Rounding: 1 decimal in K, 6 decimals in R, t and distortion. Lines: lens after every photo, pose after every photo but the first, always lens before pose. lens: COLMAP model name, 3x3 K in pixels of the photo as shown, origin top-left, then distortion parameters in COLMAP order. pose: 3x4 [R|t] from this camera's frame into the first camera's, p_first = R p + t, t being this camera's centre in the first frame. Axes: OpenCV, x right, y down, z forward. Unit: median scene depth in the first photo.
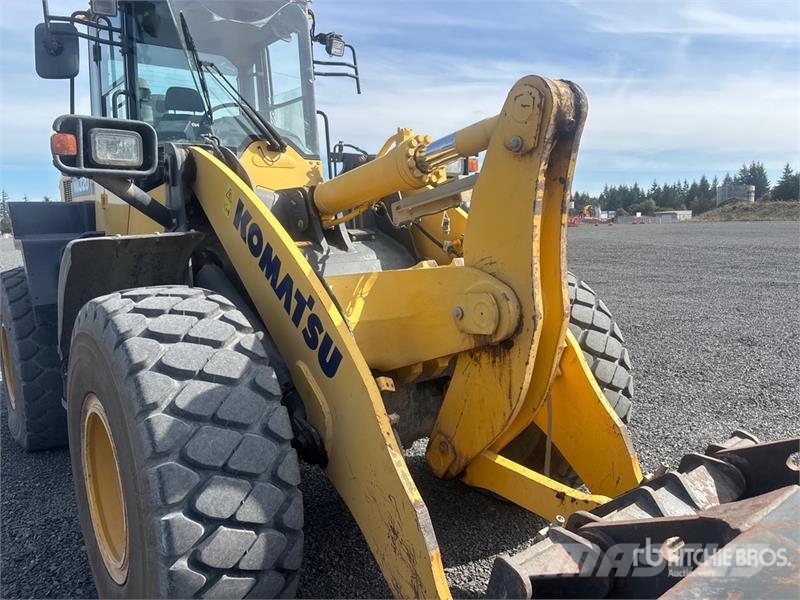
lens RADIAL K [[603.4, 0, 399.4], [0, 603.4, 287.5], [0, 0, 1]] dist [0.041725, -0.043804]
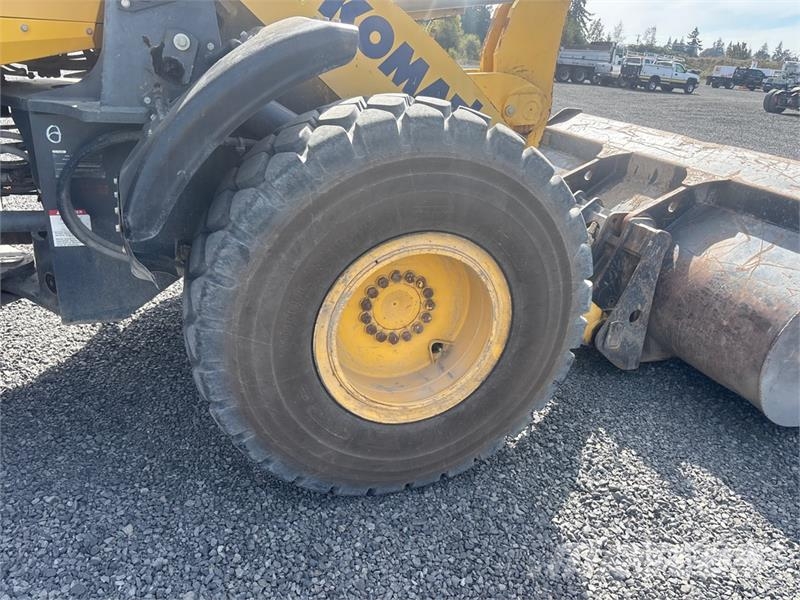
lens RADIAL K [[603.4, 0, 397.1], [0, 603.4, 297.3], [0, 0, 1]] dist [0.041725, -0.043804]
pose [[0.340303, -0.320621, 0.883966, -1.289005], [0.013105, 0.941599, 0.336480, -0.023047], [-0.940225, -0.102920, 0.324631, 0.762729]]
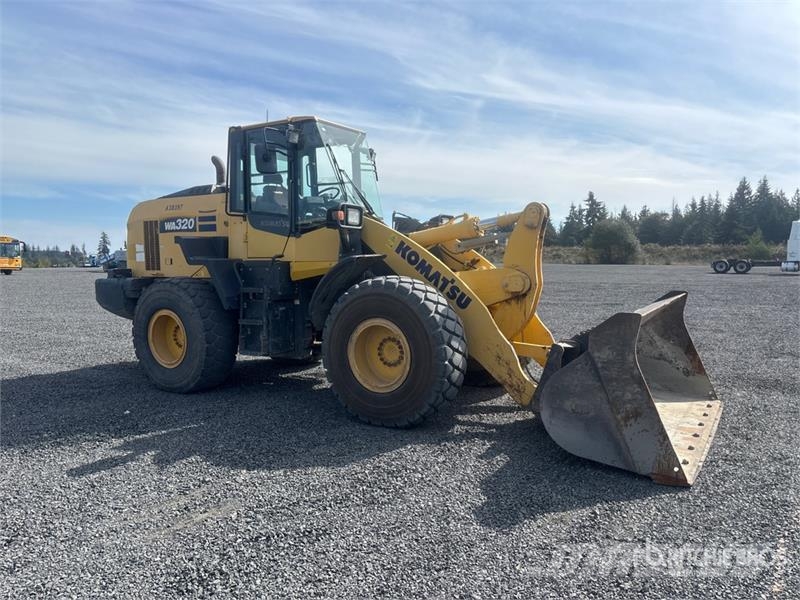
lens RADIAL K [[603.4, 0, 405.6], [0, 603.4, 296.3], [0, 0, 1]] dist [0.041725, -0.043804]
pose [[0.944656, -0.011135, 0.327873, -1.211358], [0.023845, 0.999111, -0.034770, 0.177538], [-0.327194, 0.040664, 0.944082, -1.403479]]
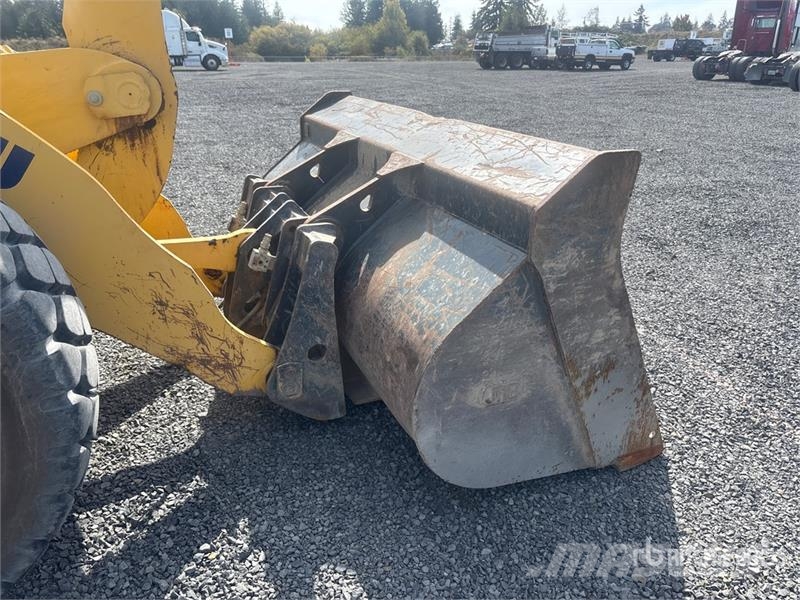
lens RADIAL K [[603.4, 0, 401.9], [0, 603.4, 296.2], [0, 0, 1]] dist [0.041725, -0.043804]
pose [[0.273521, -0.349850, 0.895986, -0.755719], [0.100138, 0.936804, 0.335218, 0.061670], [-0.956639, -0.001967, 0.291269, 0.243922]]
